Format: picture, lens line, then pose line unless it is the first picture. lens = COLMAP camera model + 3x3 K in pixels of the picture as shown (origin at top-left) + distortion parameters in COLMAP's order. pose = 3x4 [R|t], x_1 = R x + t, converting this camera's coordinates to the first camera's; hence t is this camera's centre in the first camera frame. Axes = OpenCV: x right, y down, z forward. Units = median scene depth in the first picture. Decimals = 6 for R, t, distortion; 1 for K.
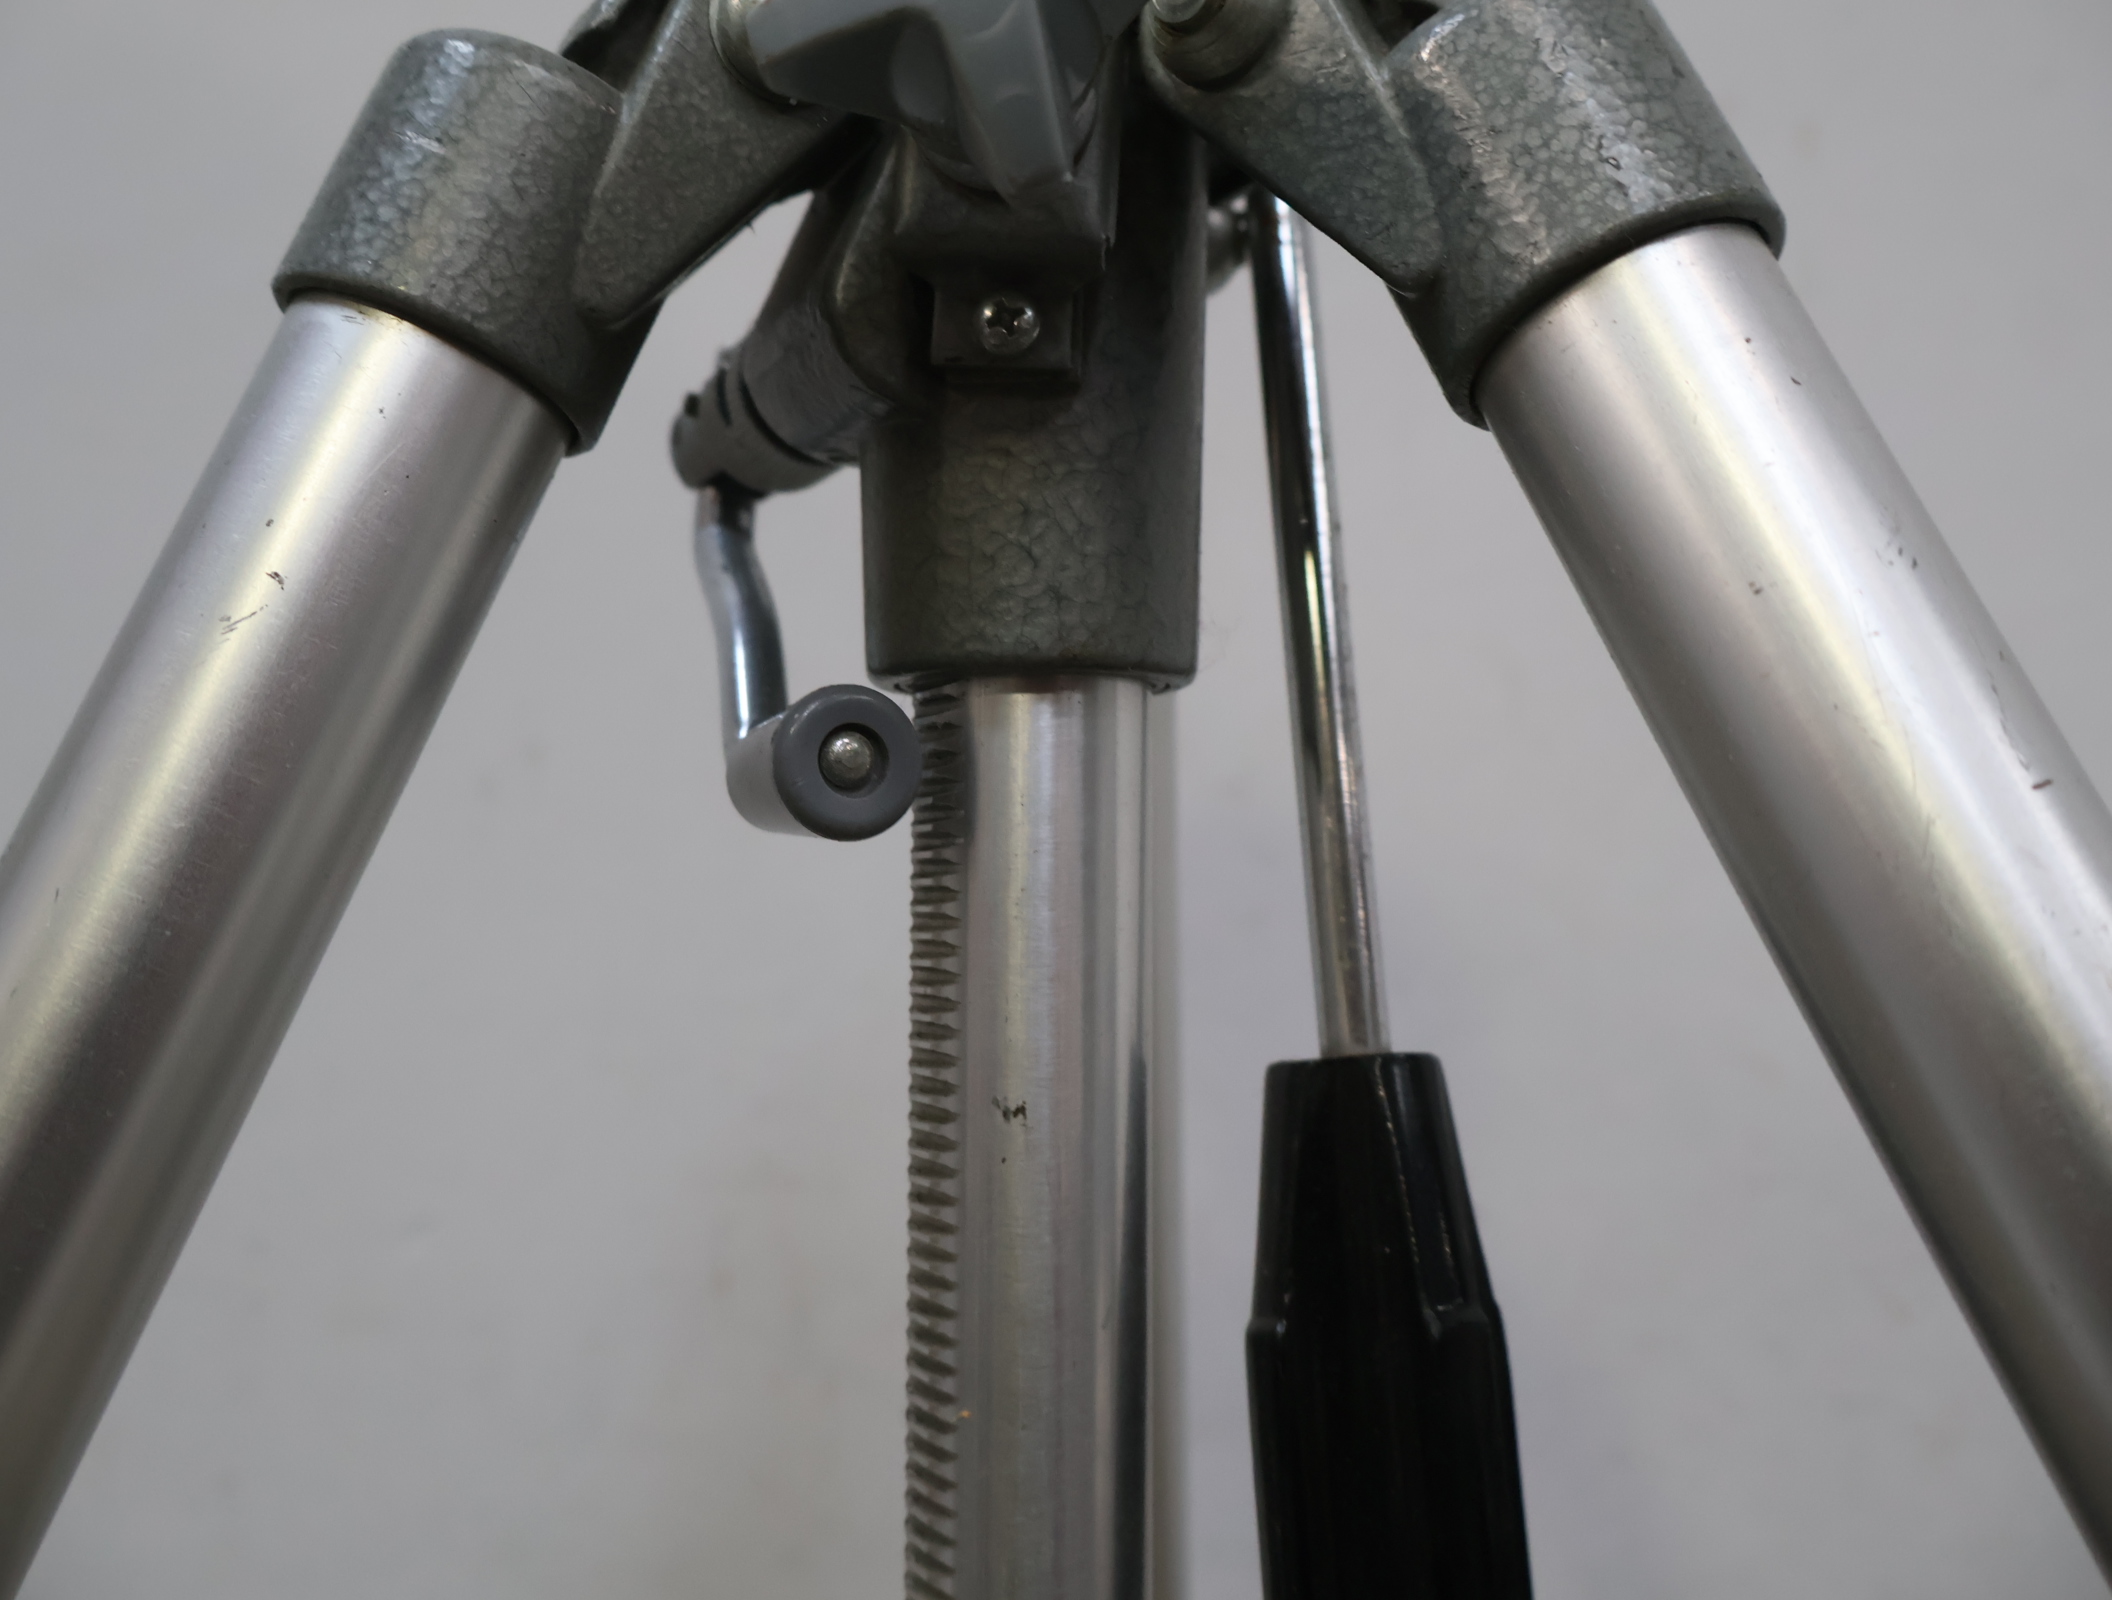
lens RADIAL K [[1983.2, 0, 1053.6], [0, 1983.2, 805.8], [0, 0, 1]] dist [0.003370, 0.000000]
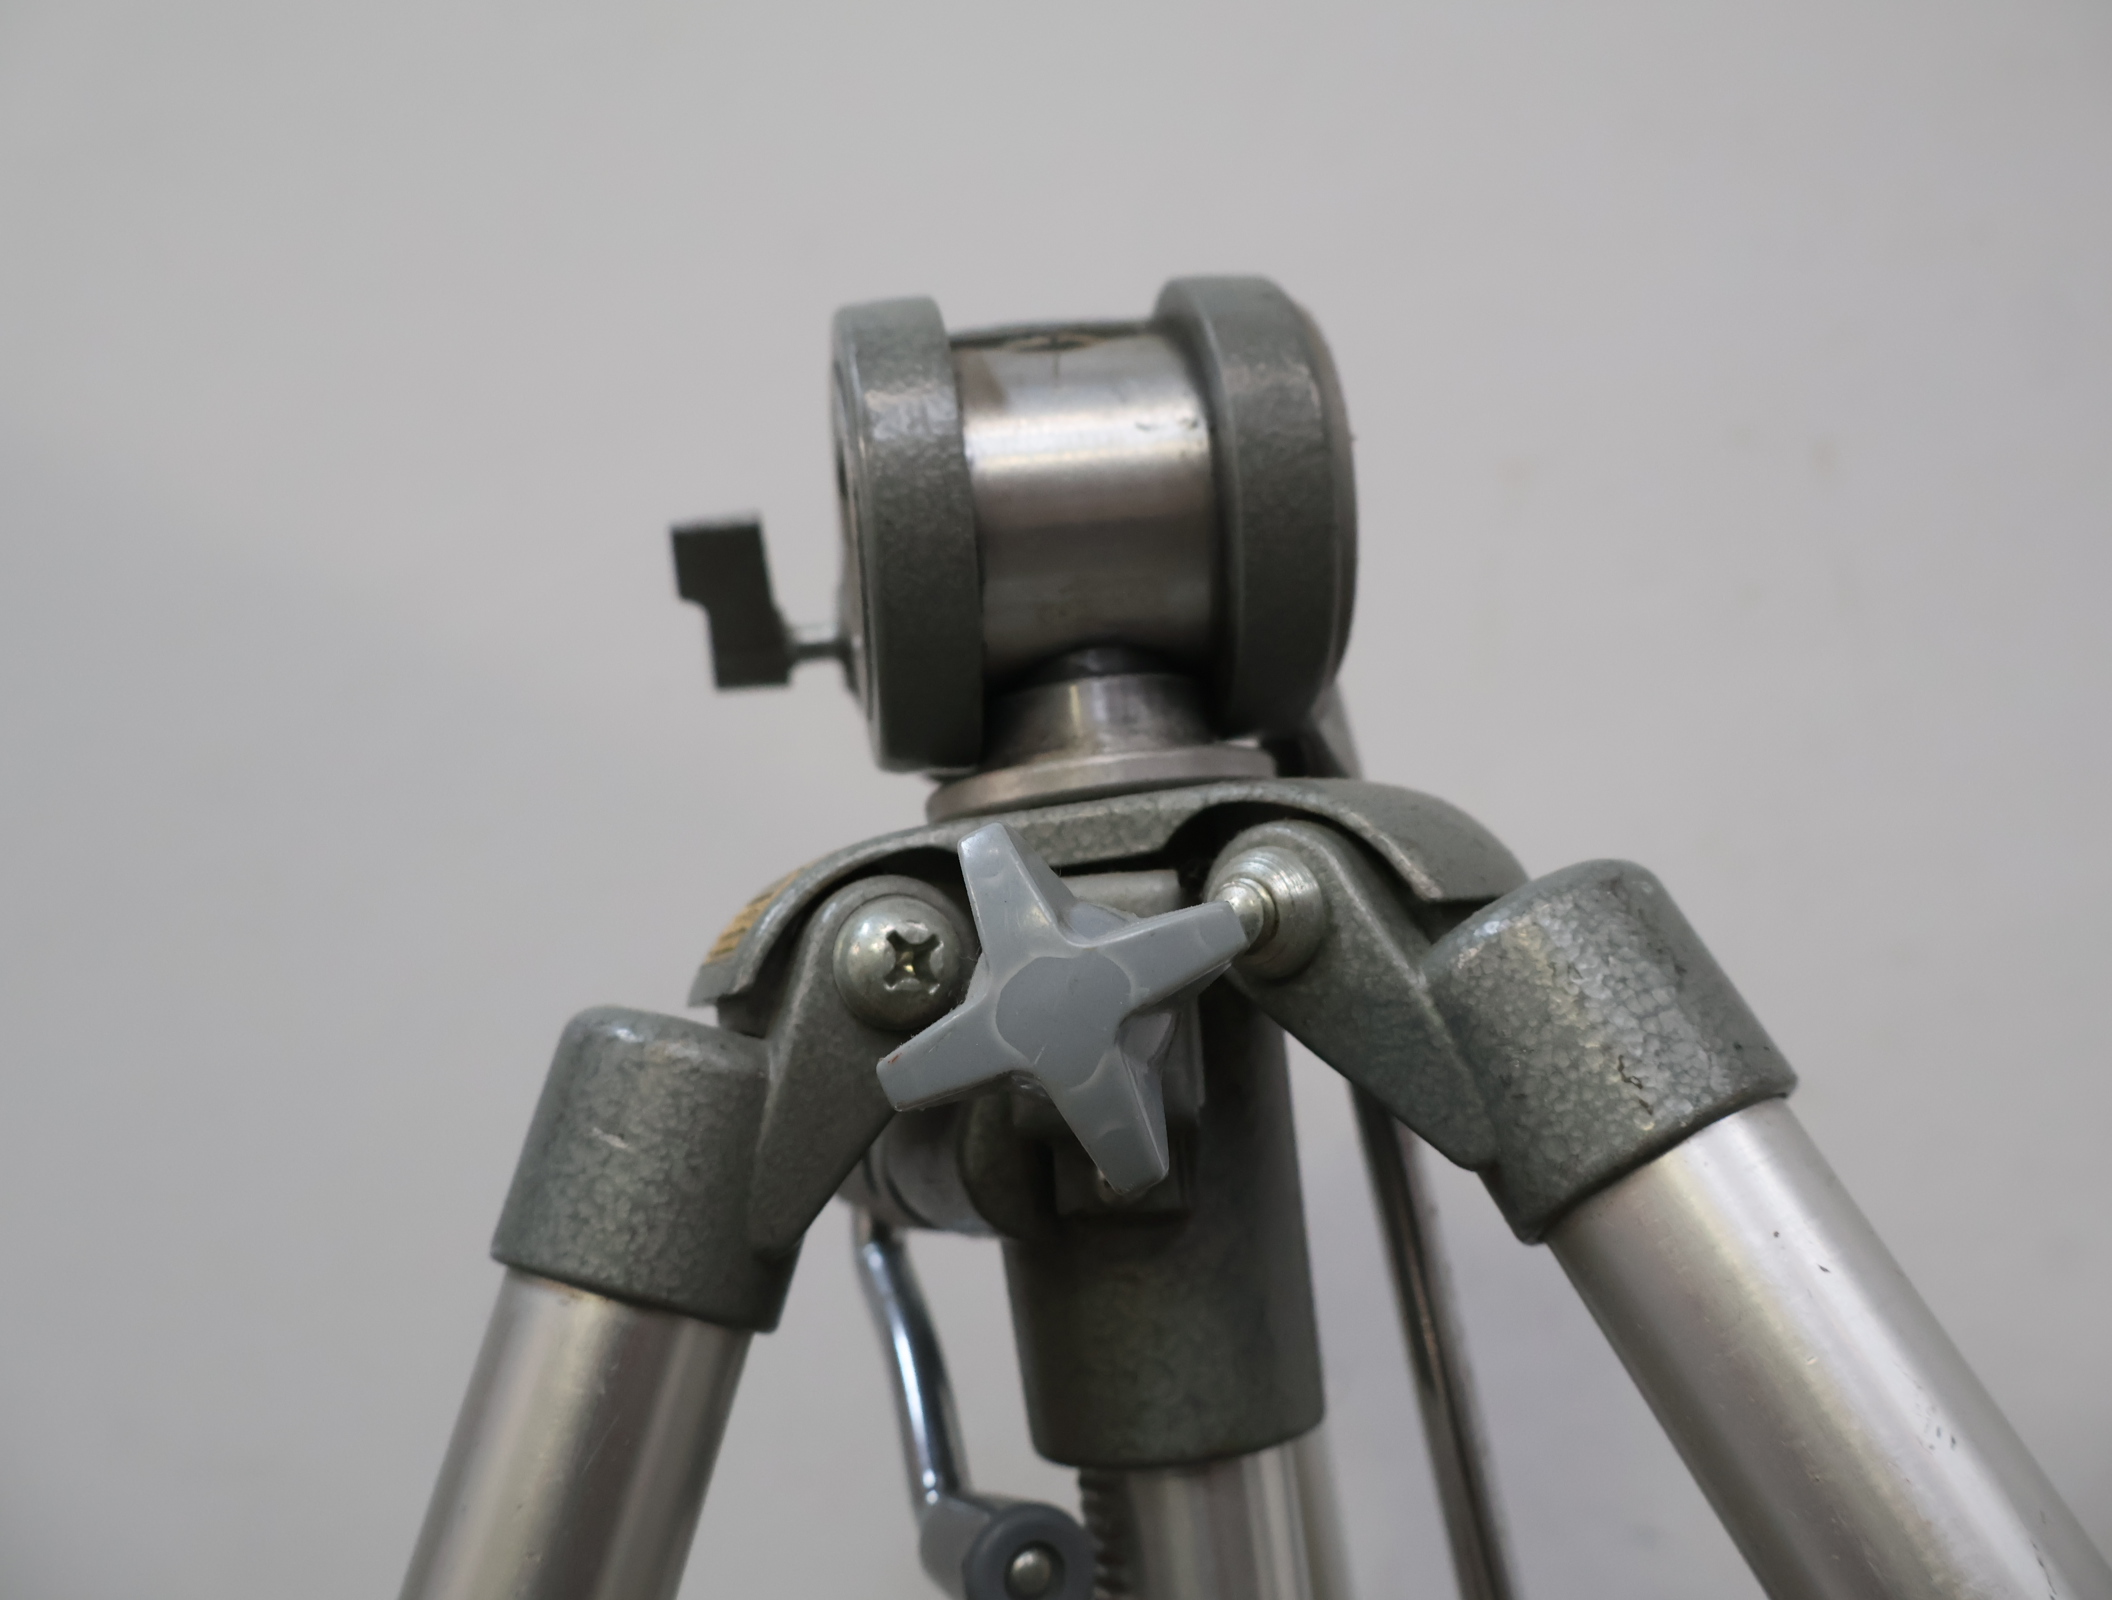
lens RADIAL K [[1983.2, 0, 1060.0], [0, 1983.2, 797.2], [0, 0, 1]] dist [0.003370, 0.000000]
pose [[0.990122, -0.131295, -0.049195, 0.029119], [0.128597, 0.990198, -0.054513, -0.438379], [0.055870, 0.047648, 0.997300, -0.158308]]
